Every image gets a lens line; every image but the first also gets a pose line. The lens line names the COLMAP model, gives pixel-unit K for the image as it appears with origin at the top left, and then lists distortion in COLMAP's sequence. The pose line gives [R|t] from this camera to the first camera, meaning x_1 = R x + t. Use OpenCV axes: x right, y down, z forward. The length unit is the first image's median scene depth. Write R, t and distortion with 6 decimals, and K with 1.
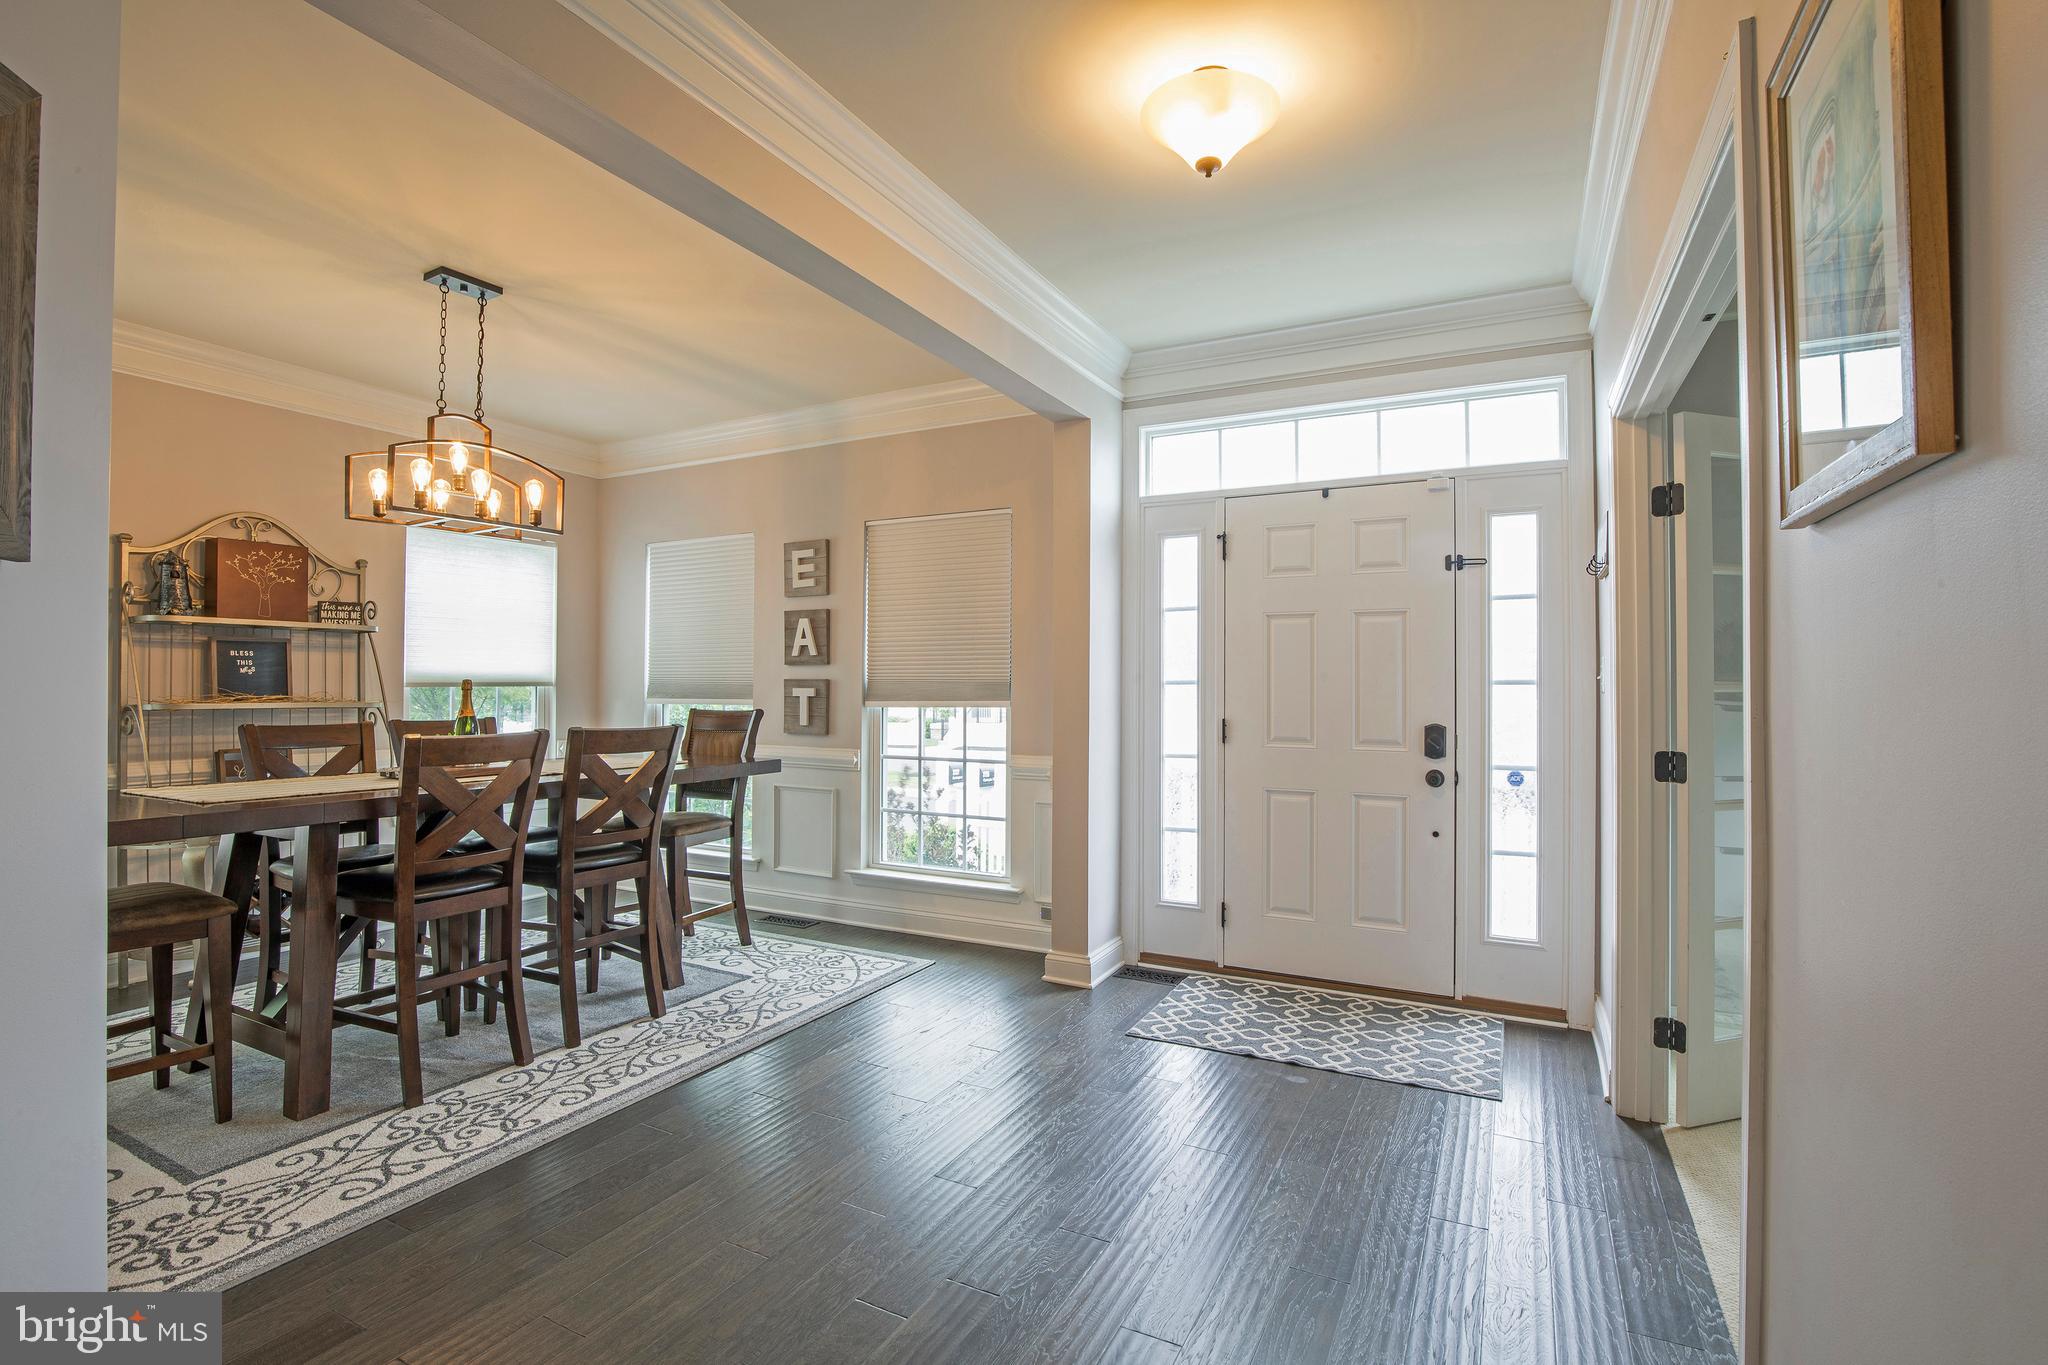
lens RADIAL K [[945.6, 0, 1024.0], [0, 945.6, 678.0], [0, 0, 1]] dist [-0.028888, 0.002273]
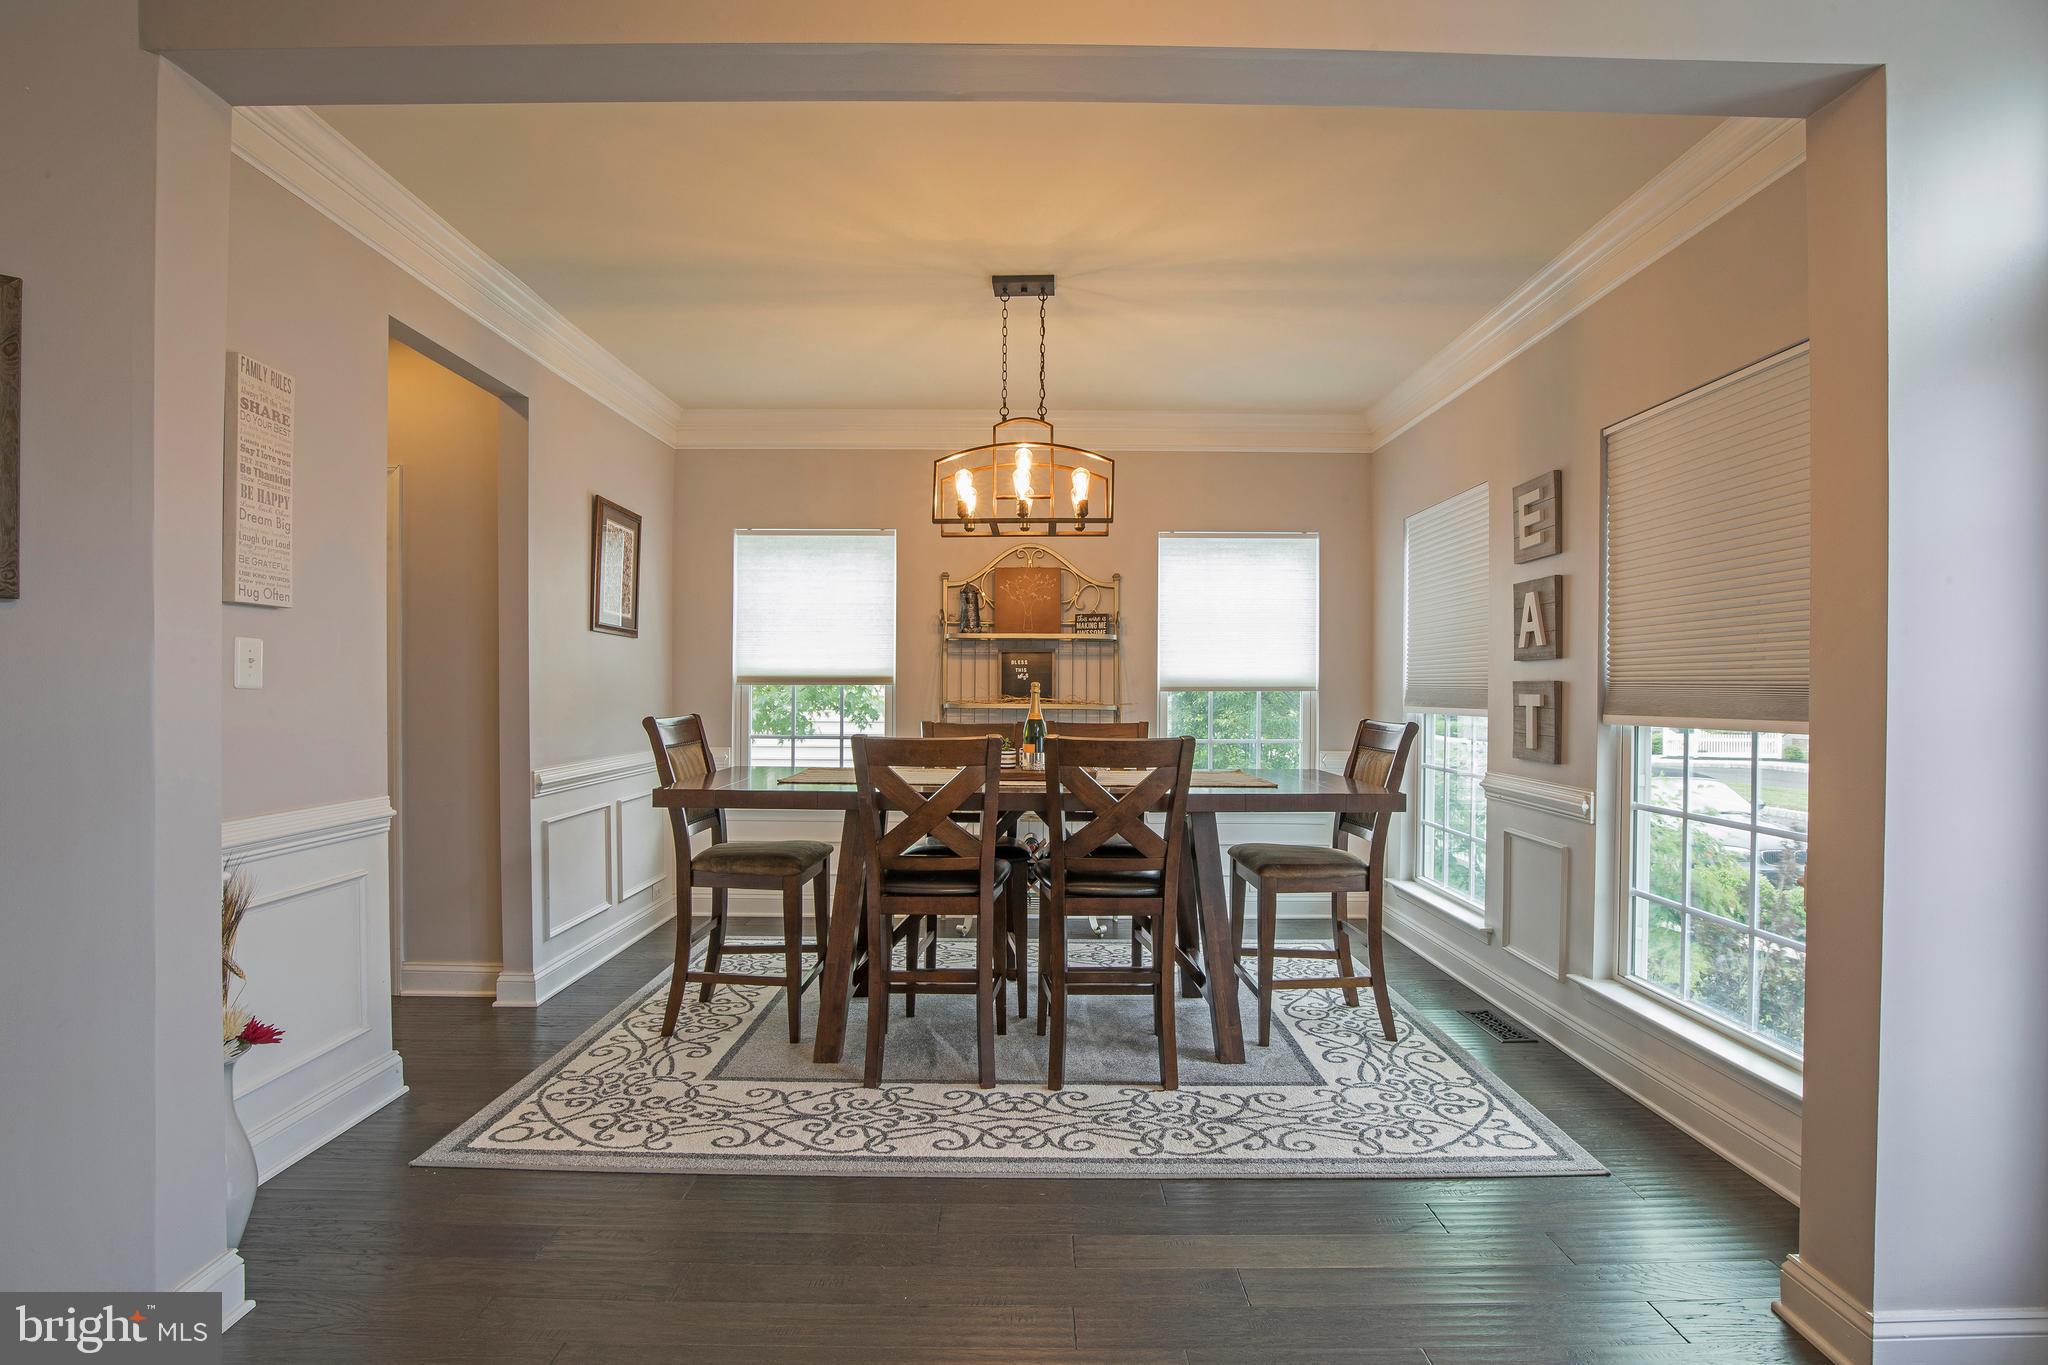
lens RADIAL K [[945.6, 0, 1025.7], [0, 945.6, 696.0], [0, 0, 1]] dist [-0.028888, 0.002273]
pose [[0.464904, 0.007010, -0.885333, 0.250275], [0.003837, 0.999943, 0.009933, 0.004996], [0.885353, -0.008015, 0.464851, 0.451186]]
